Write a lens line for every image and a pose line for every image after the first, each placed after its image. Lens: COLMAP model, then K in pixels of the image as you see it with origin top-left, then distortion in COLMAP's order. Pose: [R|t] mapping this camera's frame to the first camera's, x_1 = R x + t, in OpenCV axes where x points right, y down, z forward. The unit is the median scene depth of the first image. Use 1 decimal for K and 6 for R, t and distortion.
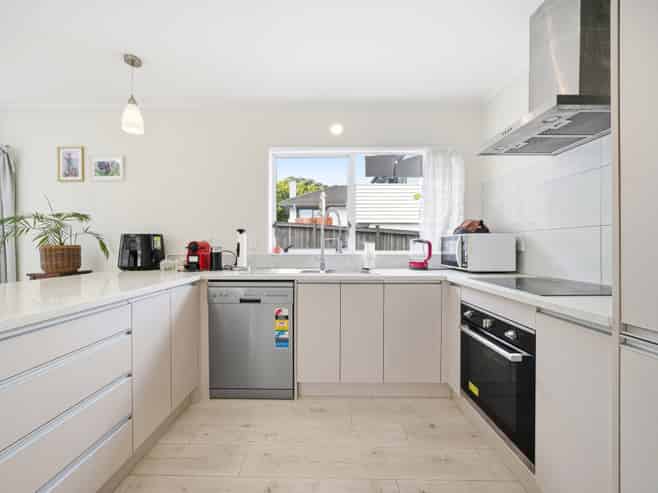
lens RADIAL K [[402.2, 0, 329.0], [0, 402.2, 246.5], [0, 0, 1]] dist [0.003906, 0.001639]
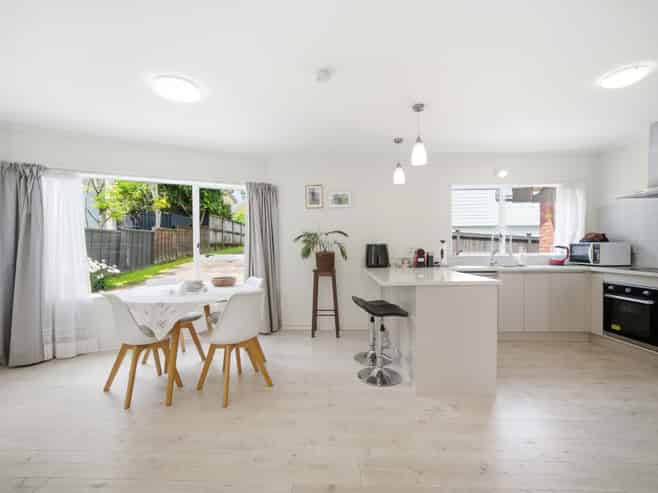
lens RADIAL K [[467.7, 0, 327.0], [0, 467.7, 259.6], [0, 0, 1]] dist [-0.000514, 0.001896]
pose [[0.999942, -0.009833, -0.004296, -0.649644], [0.009943, 0.999597, 0.026582, -0.020895], [0.004033, -0.026623, 0.999637, -0.783970]]
